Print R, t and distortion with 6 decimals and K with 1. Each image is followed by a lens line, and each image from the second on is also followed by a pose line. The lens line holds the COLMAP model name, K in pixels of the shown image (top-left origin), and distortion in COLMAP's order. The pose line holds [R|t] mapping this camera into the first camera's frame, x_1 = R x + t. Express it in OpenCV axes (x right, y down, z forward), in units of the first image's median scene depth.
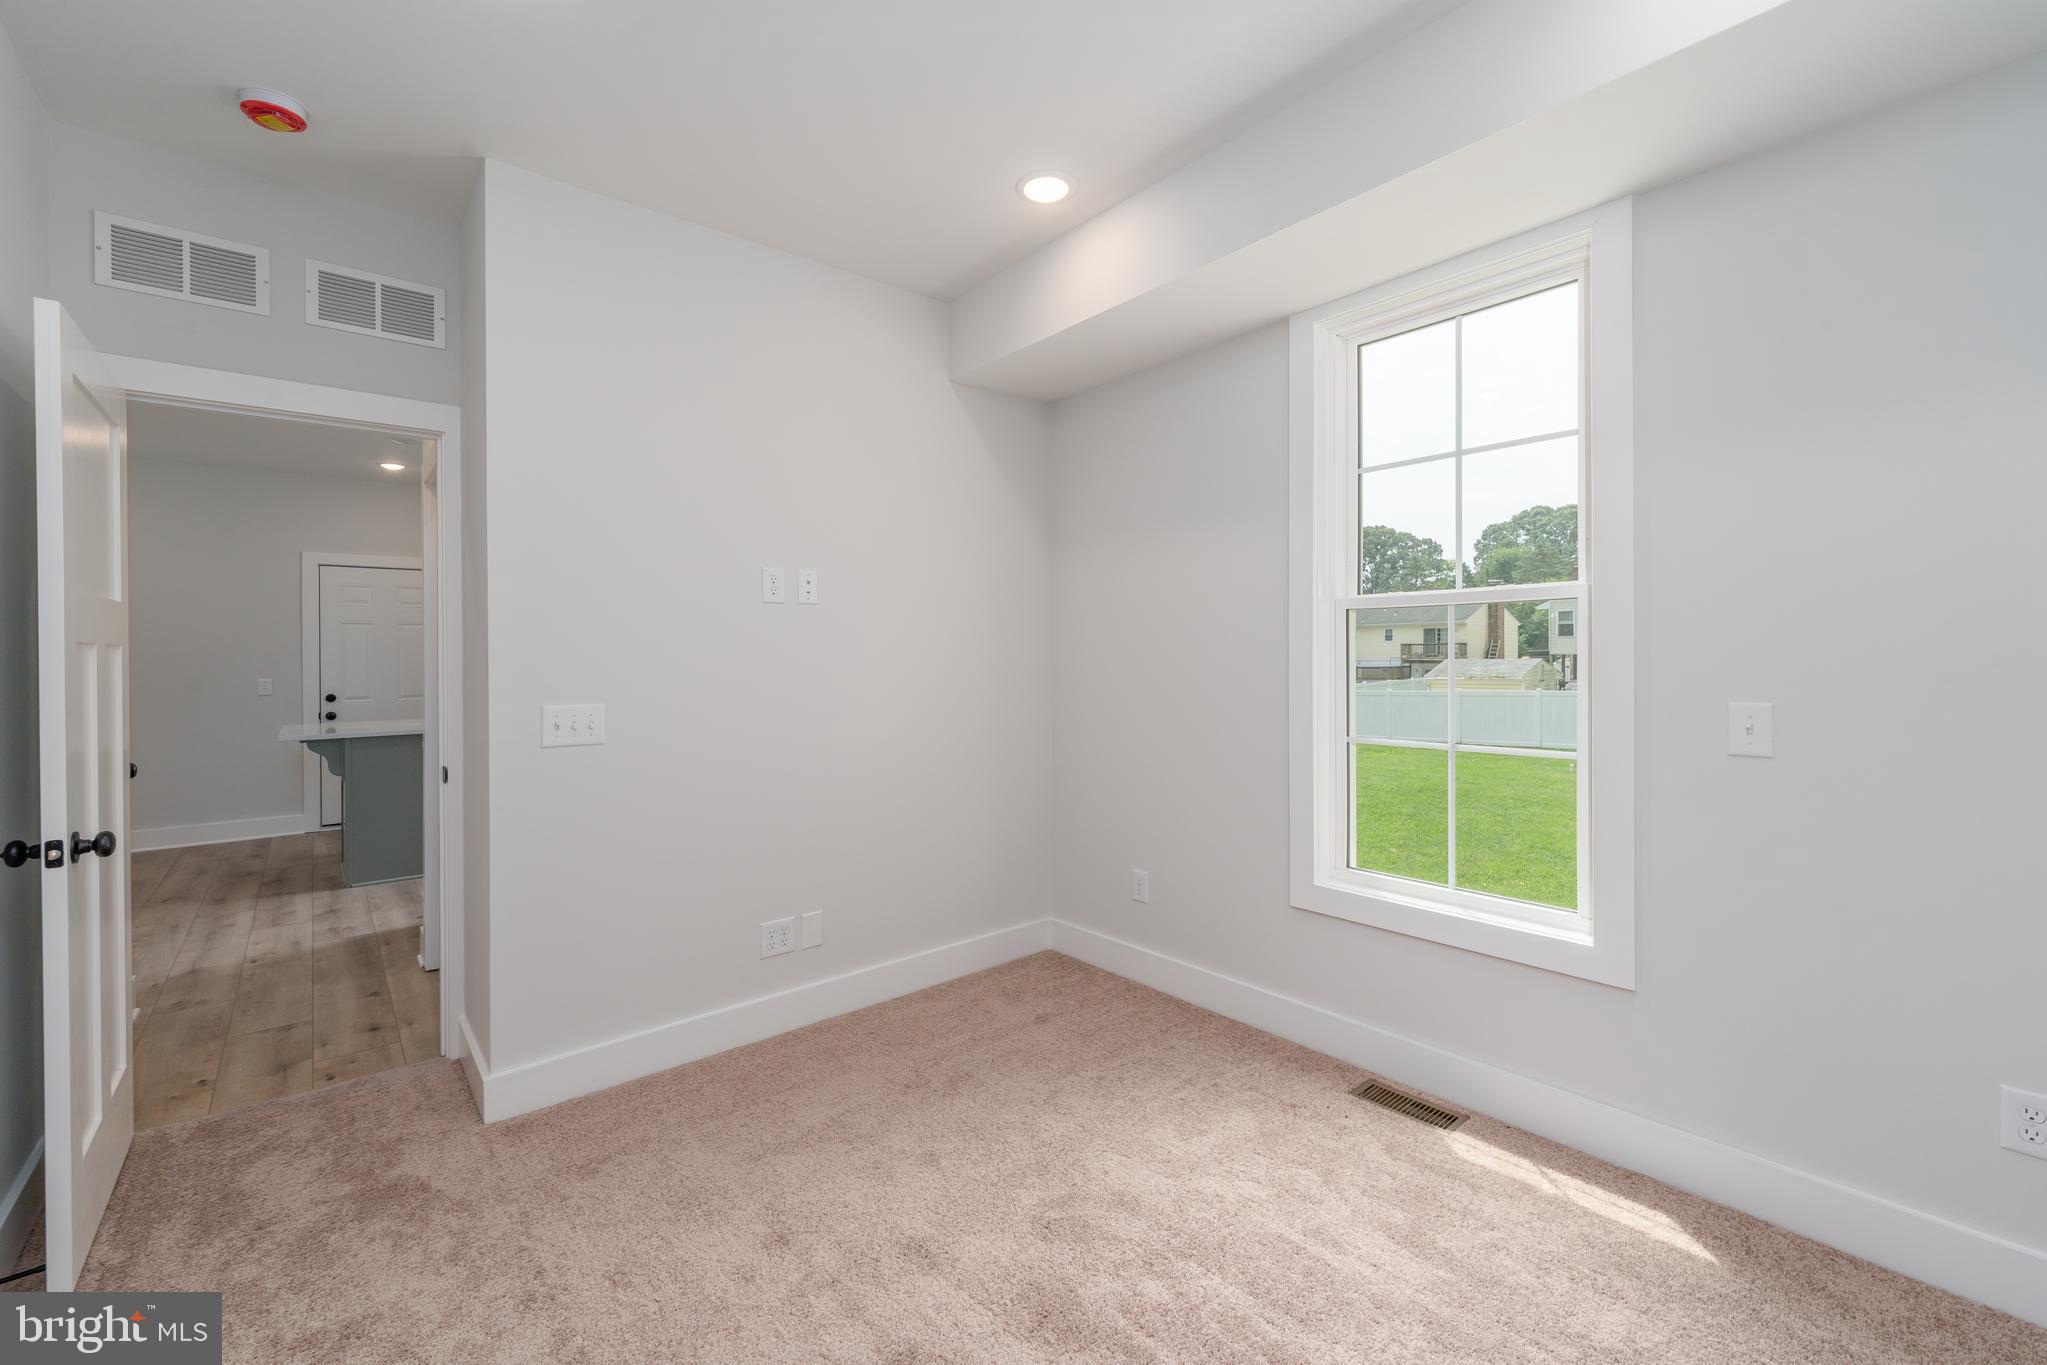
lens RADIAL K [[836.1, 0, 996.6], [0, 836.1, 652.4], [0, 0, 1]] dist [-0.002032, 0.001341]
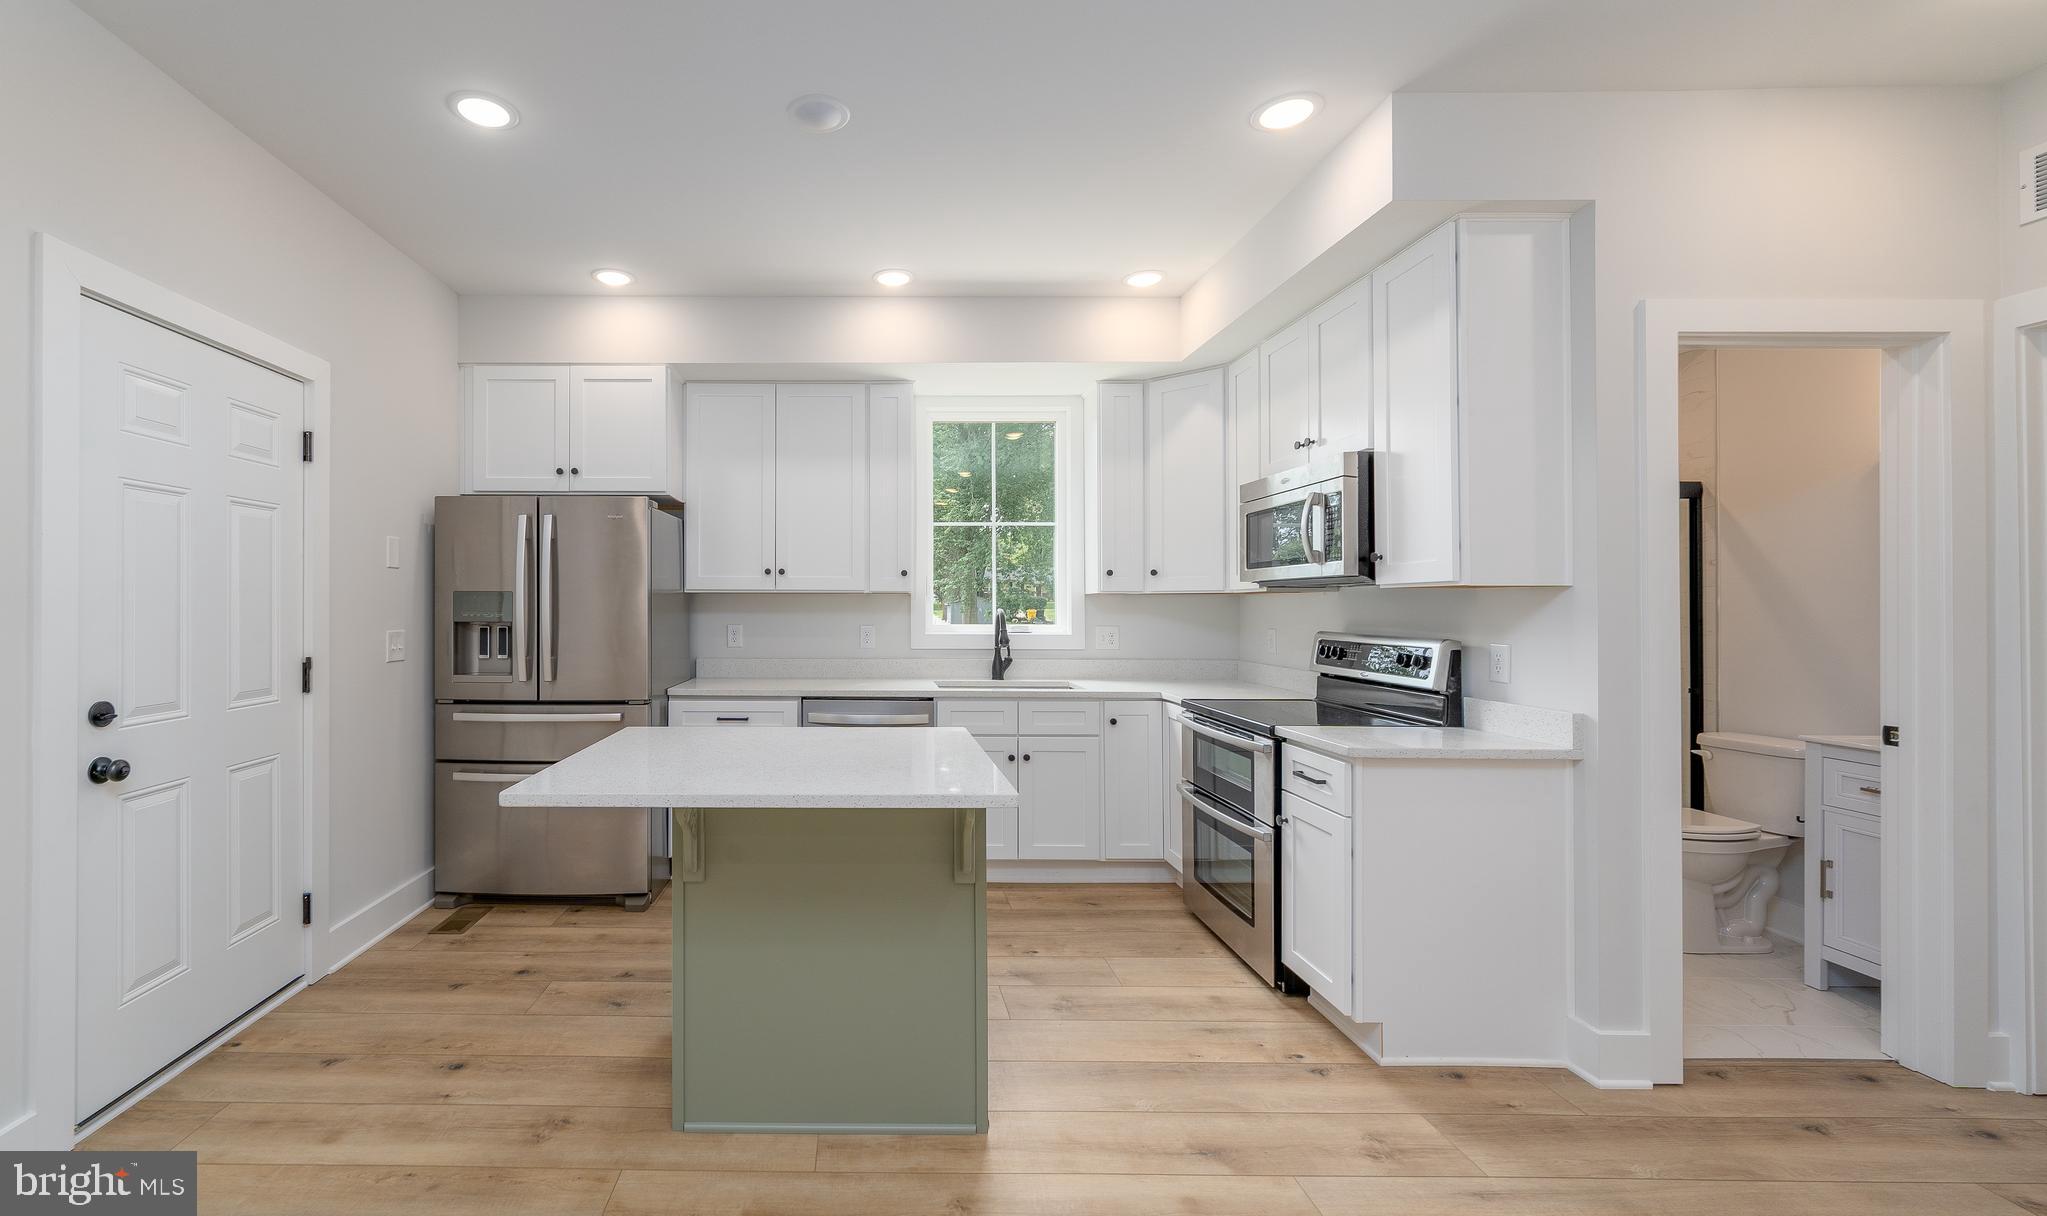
lens RADIAL K [[813.6, 0, 863.2], [0, 813.6, 602.5], [0, 0, 1]] dist [0.000014, -0.001691]
pose [[0.644602, 0.018246, 0.764301, -0.901733], [-0.018027, 0.999800, -0.008664, 0.010350], [-0.764306, -0.008194, 0.644802, 0.613969]]
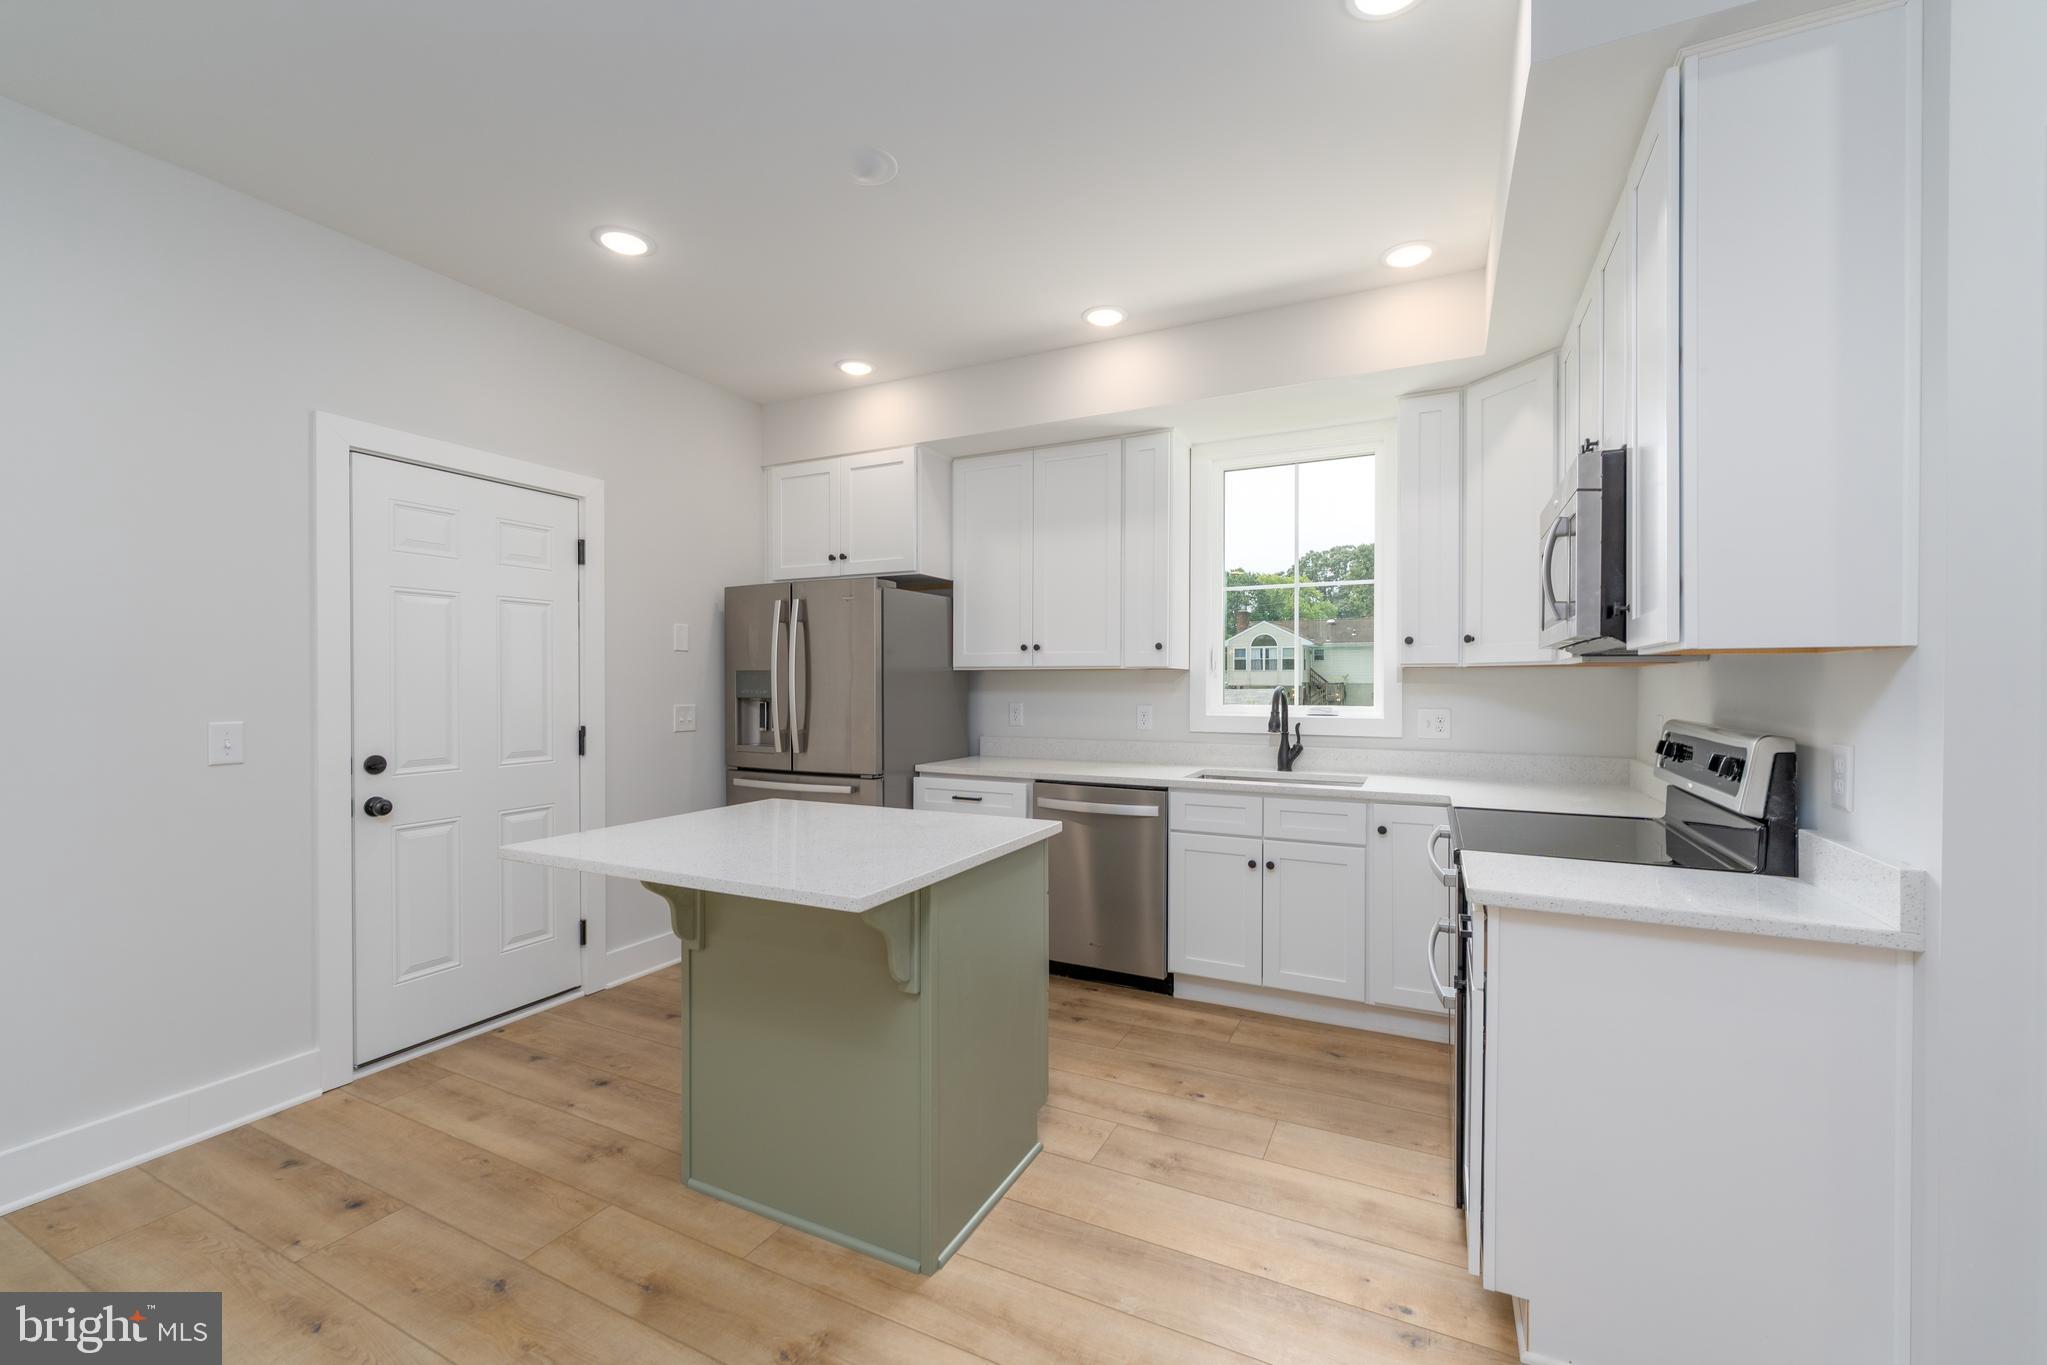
lens RADIAL K [[836.1, 0, 1039.7], [0, 836.1, 689.7], [0, 0, 1]] dist [-0.002032, 0.001341]
pose [[0.912384, 0.010471, 0.409201, -0.702734], [-0.016358, 0.999807, 0.010890, 0.006381], [-0.409008, -0.016630, 0.912379, 0.499030]]
